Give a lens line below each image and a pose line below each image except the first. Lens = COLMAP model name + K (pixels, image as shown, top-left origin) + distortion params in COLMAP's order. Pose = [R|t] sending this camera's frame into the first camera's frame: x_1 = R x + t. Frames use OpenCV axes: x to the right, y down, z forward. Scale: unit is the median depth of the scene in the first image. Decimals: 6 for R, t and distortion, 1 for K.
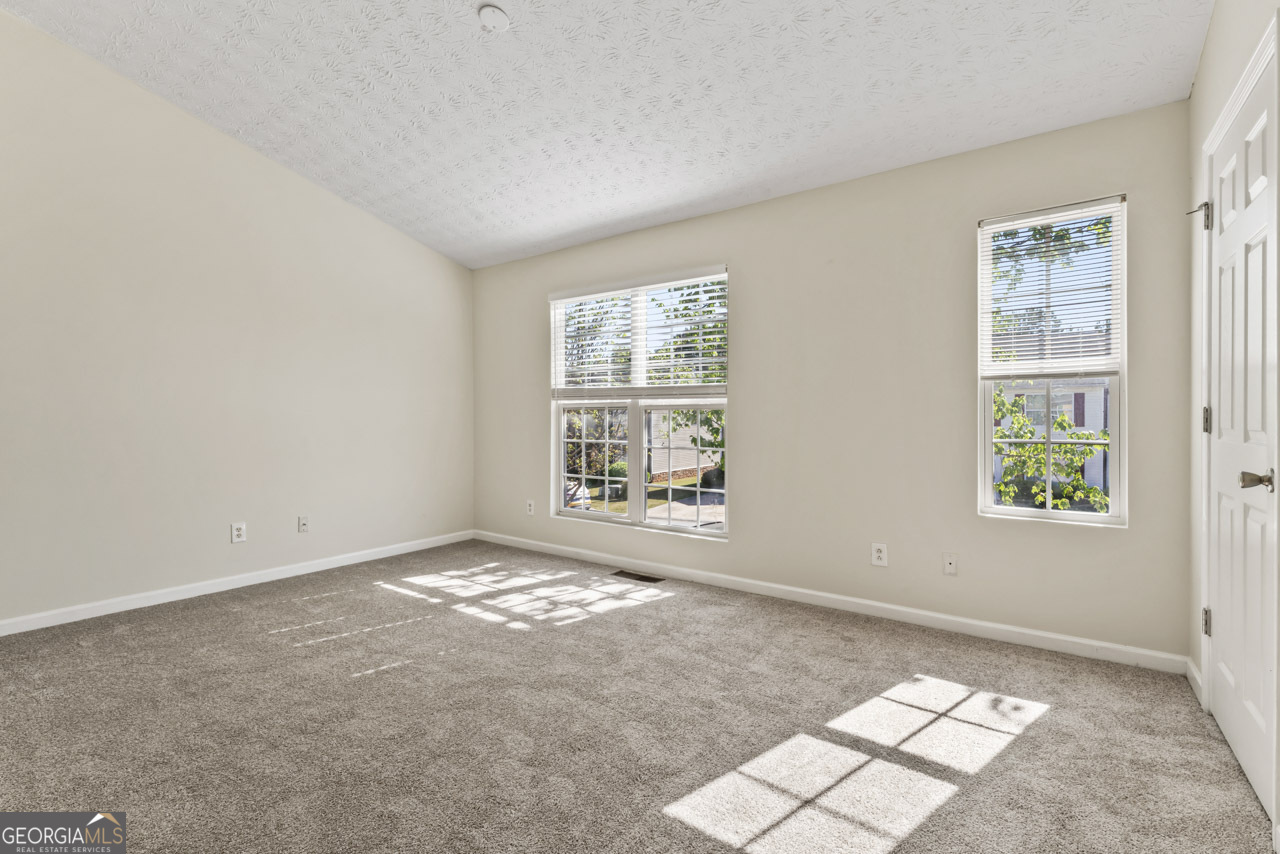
lens RADIAL K [[577.0, 0, 640.0], [0, 577.0, 427.0], [0, 0, 1]] dist [-0.002803, 0.000493]
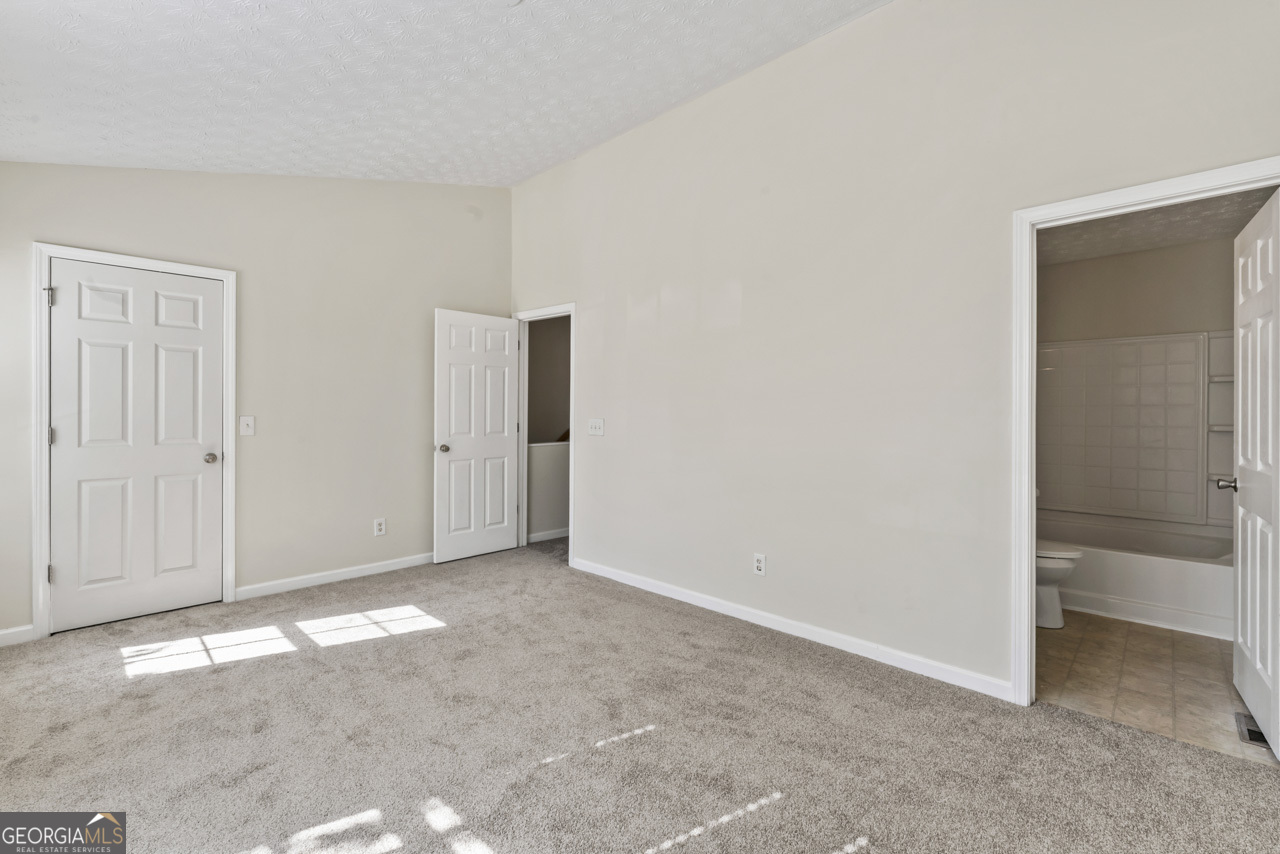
lens RADIAL K [[563.9, 0, 635.5], [0, 563.9, 412.4], [0, 0, 1]] dist [-0.002373, 0.000531]
pose [[-0.990785, 0.001674, 0.135431, -0.670527], [0.001449, 0.999997, -0.001757, -0.067069], [-0.135434, -0.001544, -0.990785, 2.148033]]
